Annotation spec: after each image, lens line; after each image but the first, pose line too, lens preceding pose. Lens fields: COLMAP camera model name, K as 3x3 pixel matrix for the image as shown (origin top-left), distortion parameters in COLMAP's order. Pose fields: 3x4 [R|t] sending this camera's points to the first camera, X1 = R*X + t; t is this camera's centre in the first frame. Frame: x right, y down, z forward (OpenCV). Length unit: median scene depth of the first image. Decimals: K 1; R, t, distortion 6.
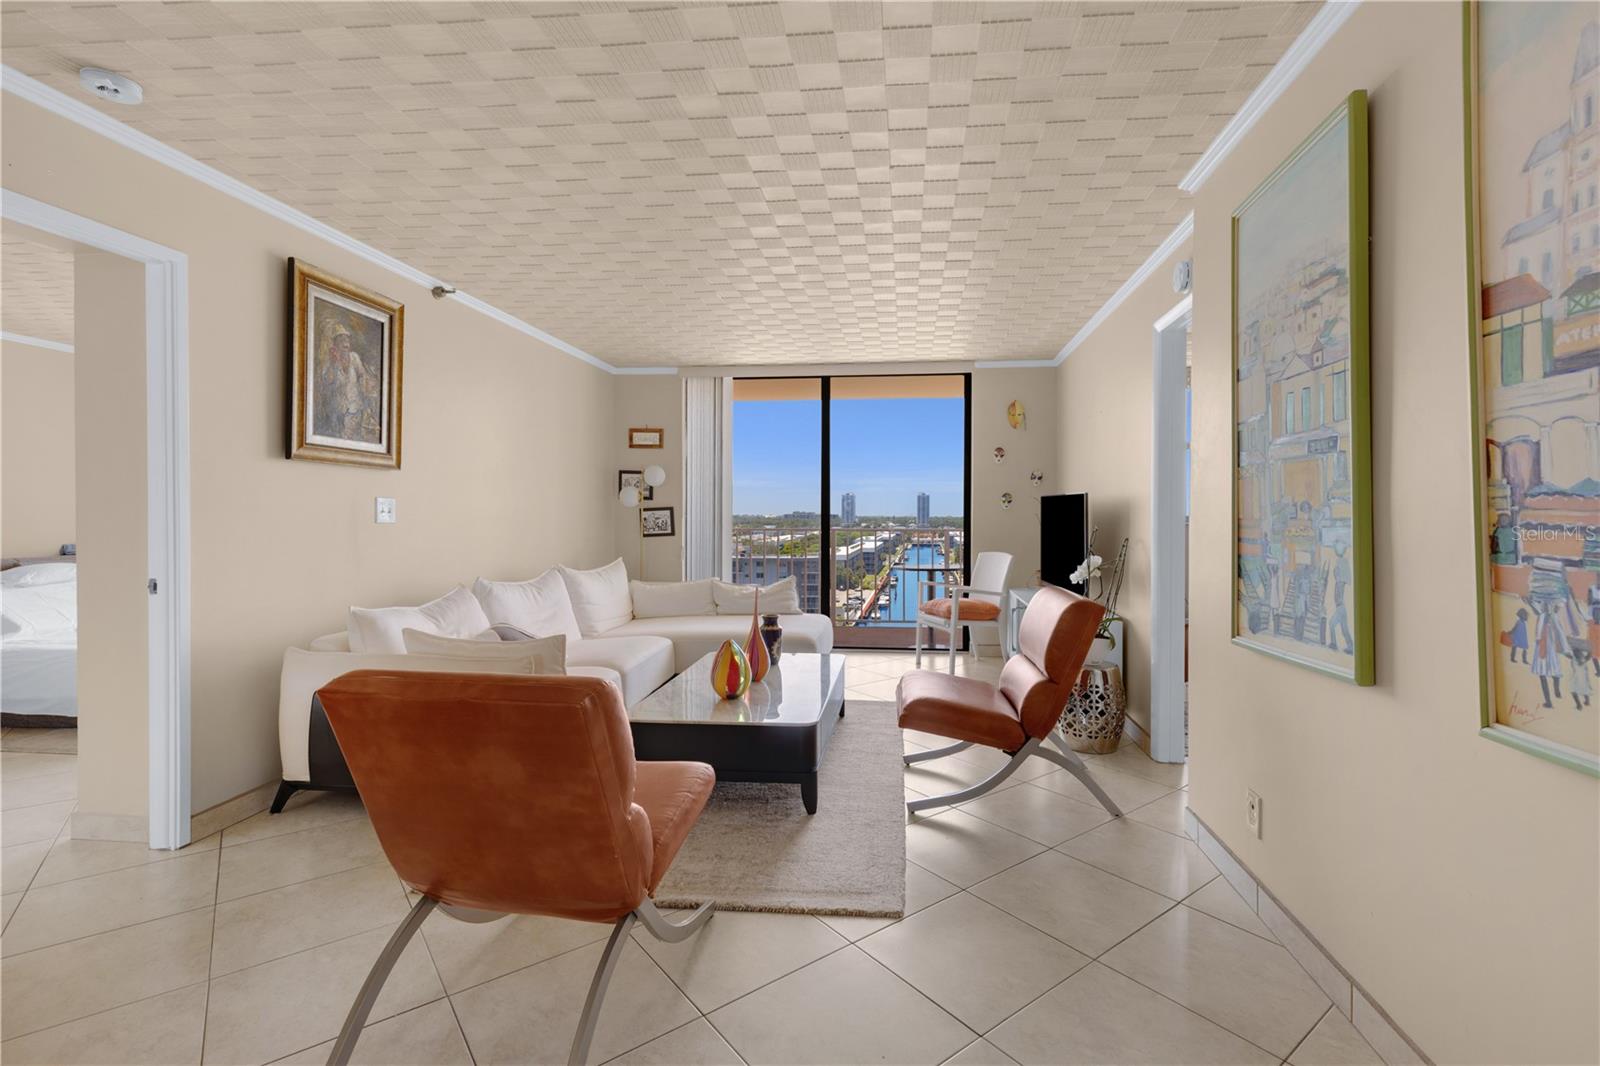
lens RADIAL K [[724.7, 0, 815.3], [0, 724.7, 526.8], [0, 0, 1]] dist [0.001820, 0.003412]
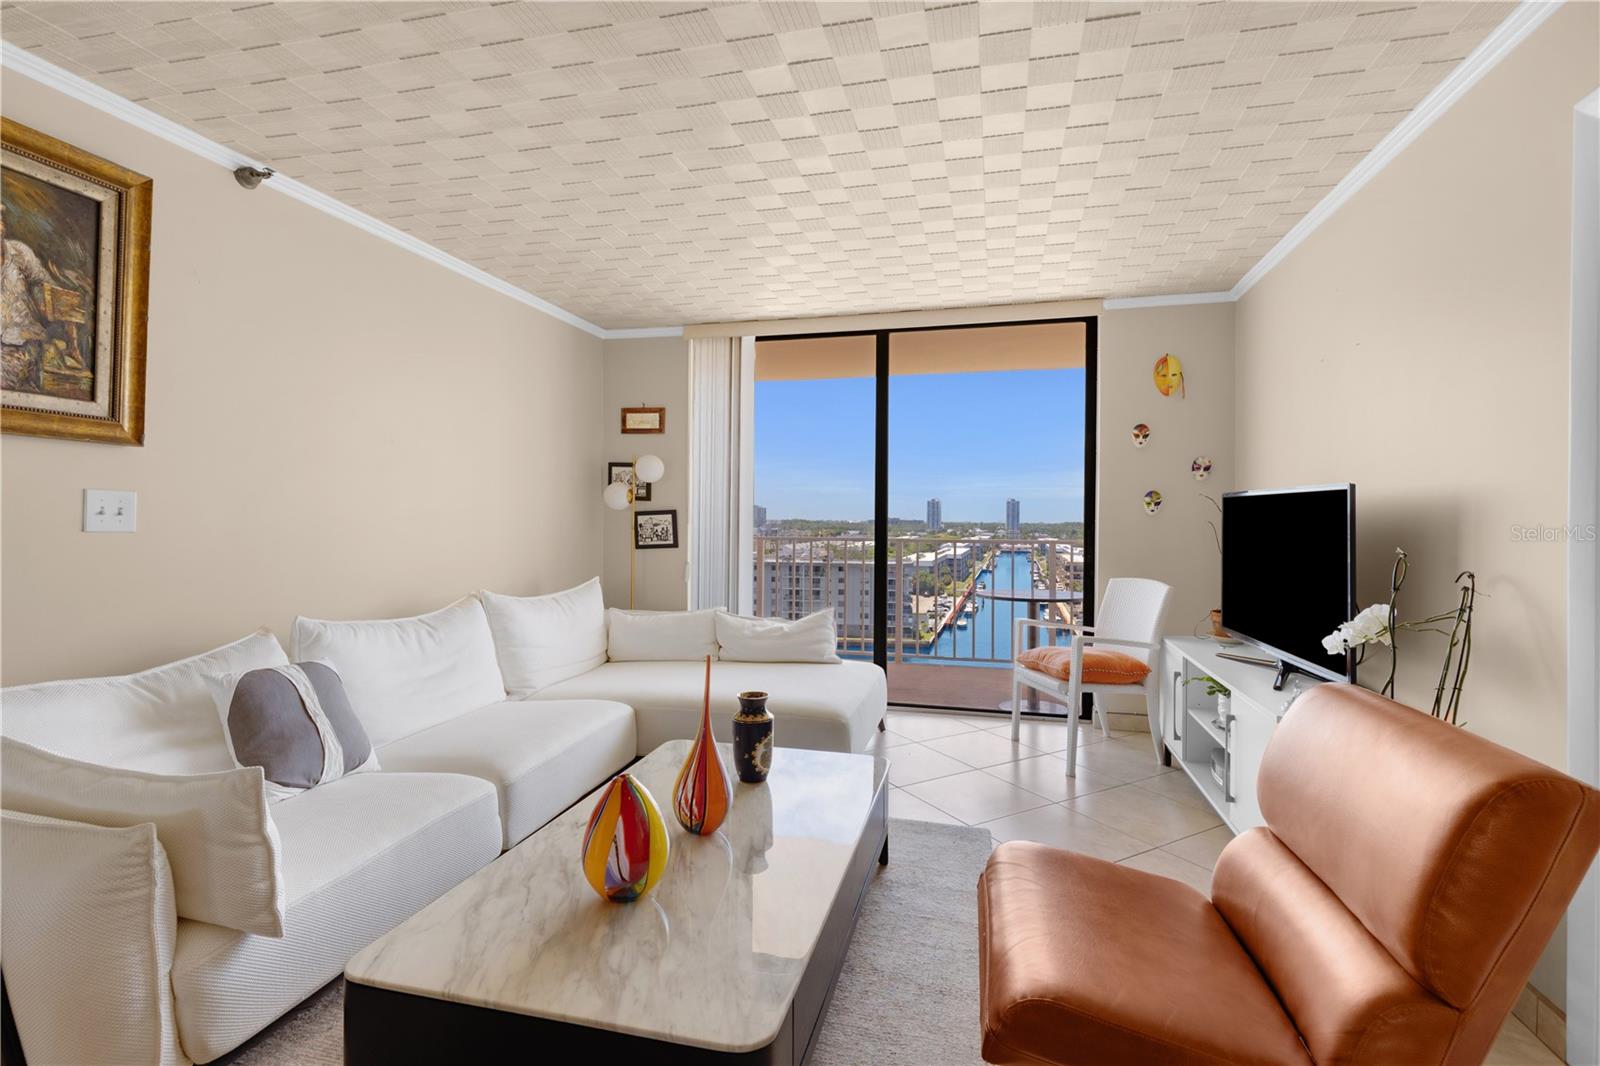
lens RADIAL K [[690.1, 0, 759.9], [0, 690.1, 528.1], [0, 0, 1]] dist [0.026322, -0.003642]
pose [[0.979346, 0.007529, -0.202052, 0.043606], [-0.008384, 0.999959, -0.003372, -0.007845], [0.202018, 0.004996, 0.979369, 0.358575]]
